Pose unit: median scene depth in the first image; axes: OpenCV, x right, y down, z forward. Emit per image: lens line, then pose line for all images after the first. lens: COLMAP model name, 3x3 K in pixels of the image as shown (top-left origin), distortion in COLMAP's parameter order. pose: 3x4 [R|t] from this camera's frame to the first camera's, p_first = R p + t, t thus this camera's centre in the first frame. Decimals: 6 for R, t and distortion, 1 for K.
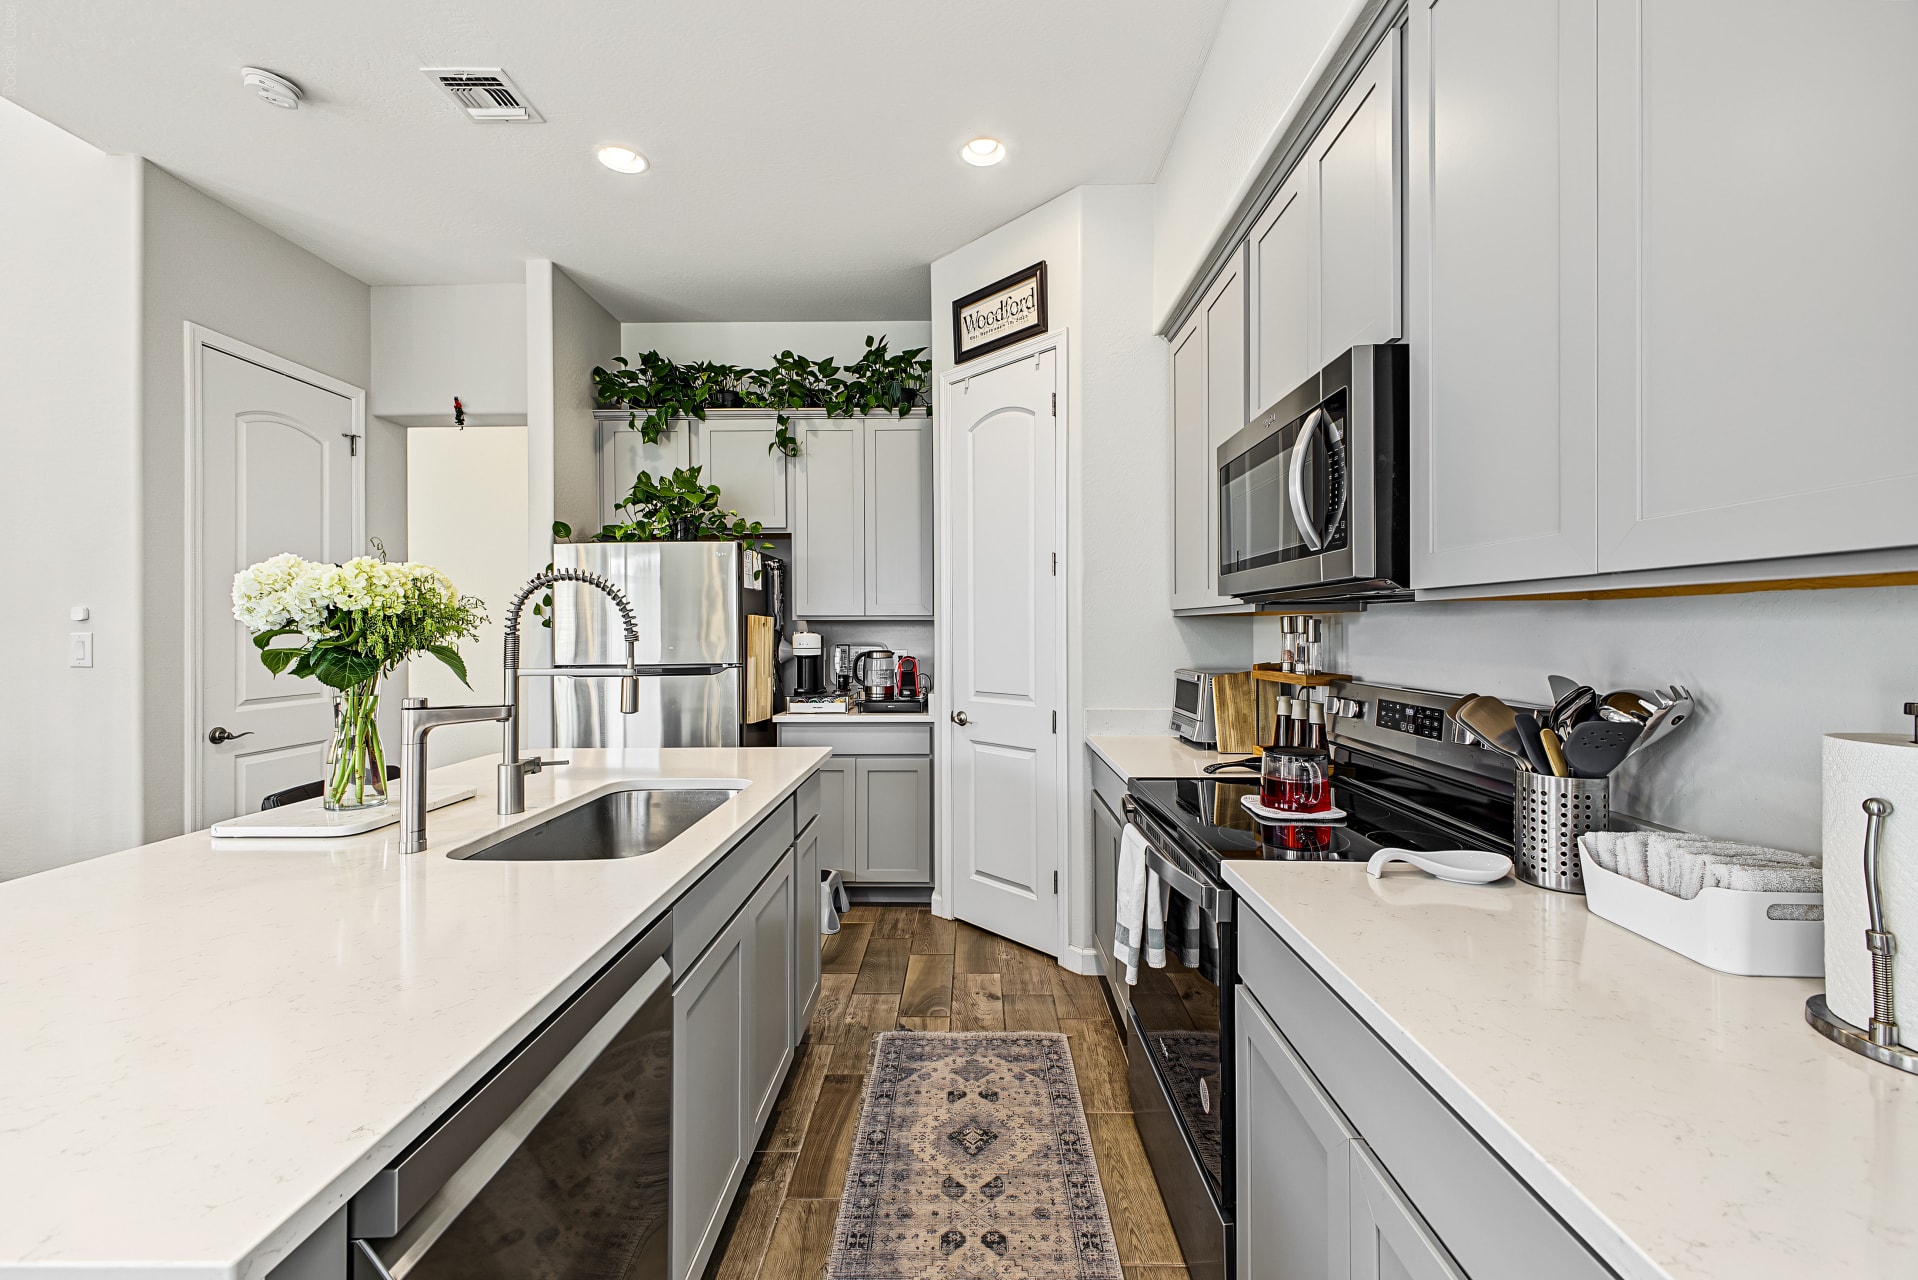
lens RADIAL K [[767.6, 0, 955.4], [0, 767.6, 632.3], [0, 0, 1]] dist [0.012698, -0.001455]
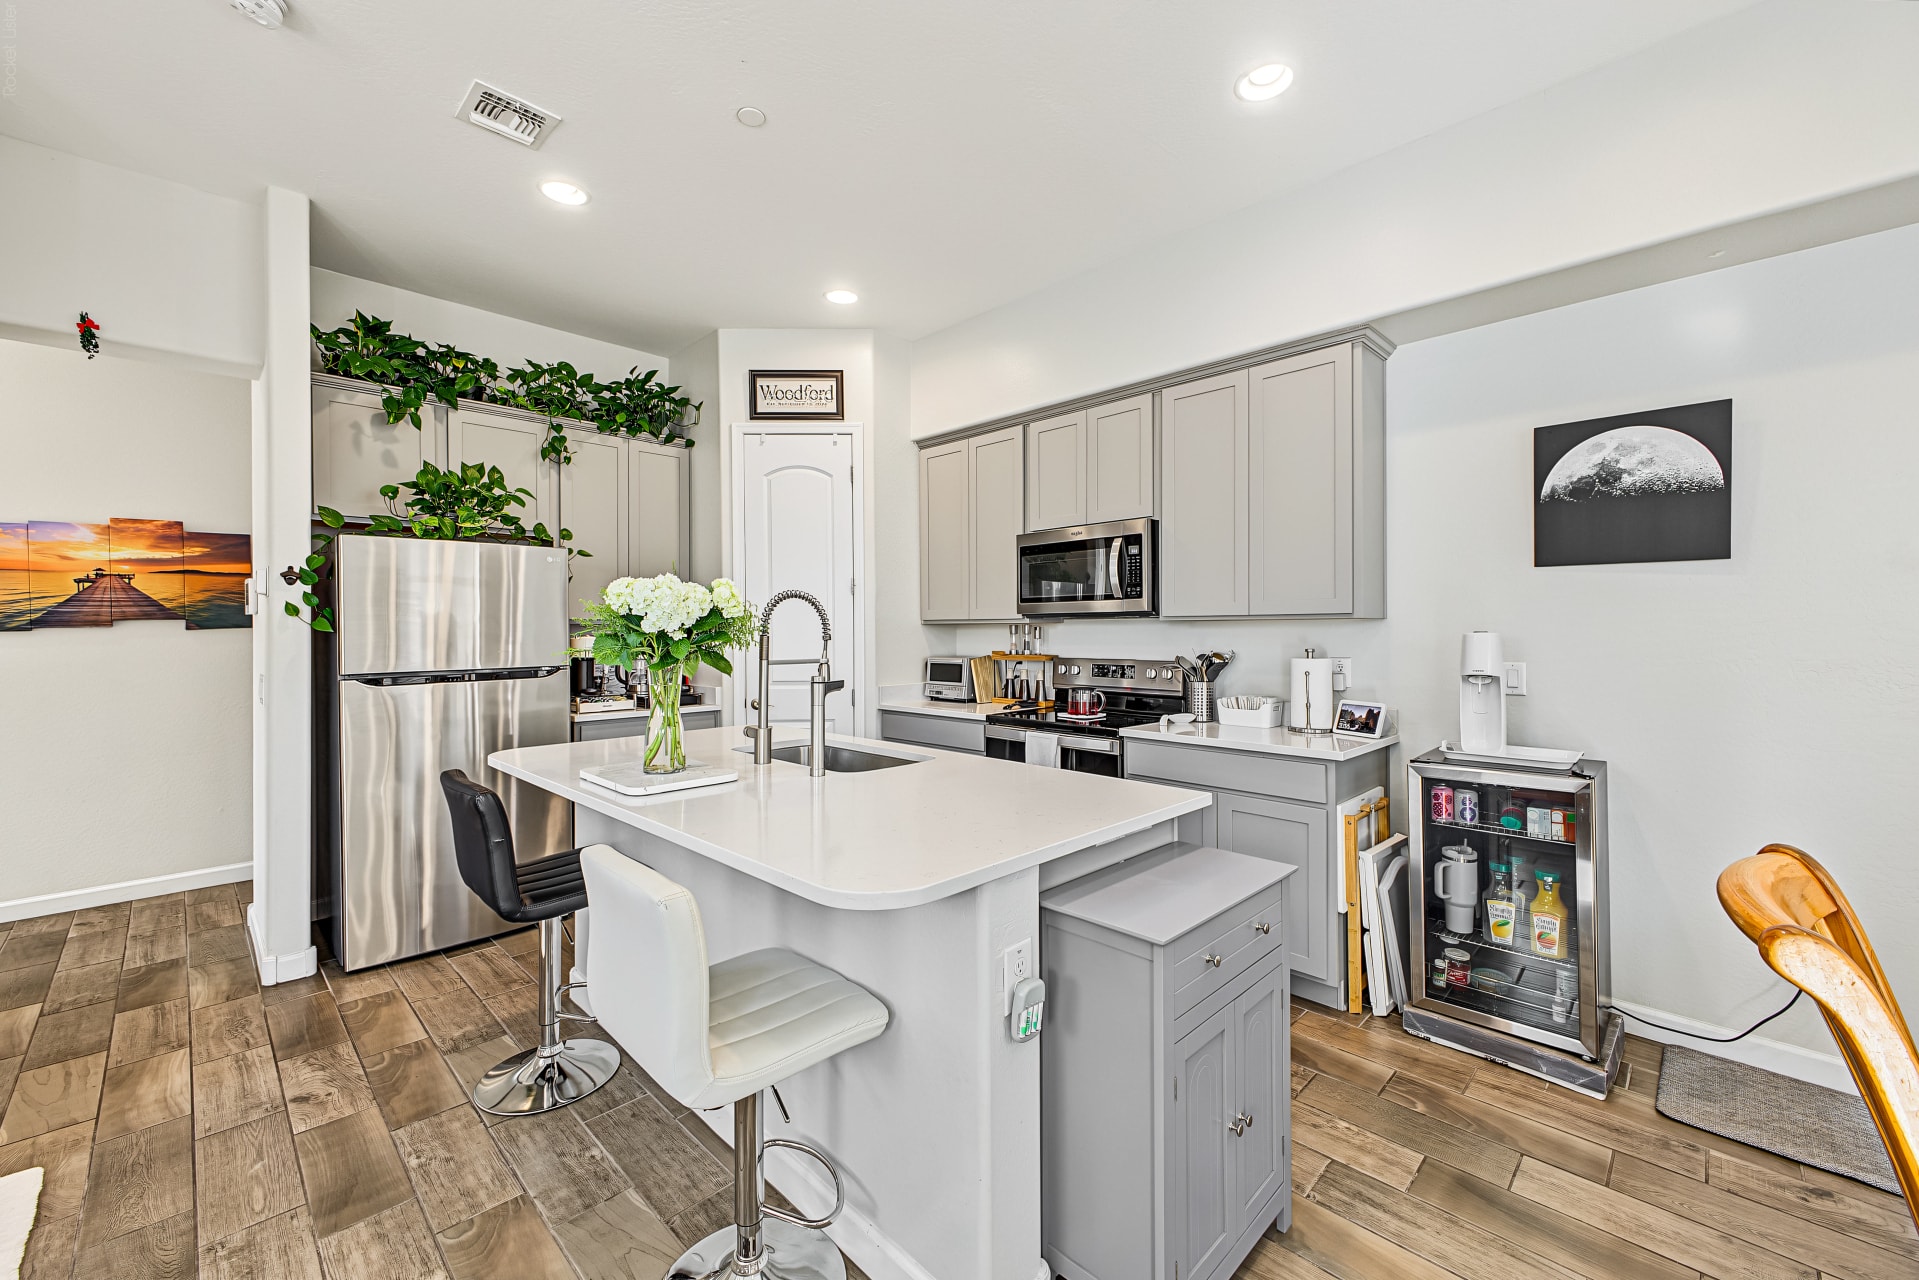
lens RADIAL K [[768.0, 0, 968.6], [0, 768.0, 629.9], [0, 0, 1]] dist [0.012698, -0.001455]
pose [[0.685177, 0.000481, 0.728377, -0.624855], [0.004336, 0.999979, -0.004740, -0.000031], [-0.728364, 0.006406, 0.685160, -0.104672]]
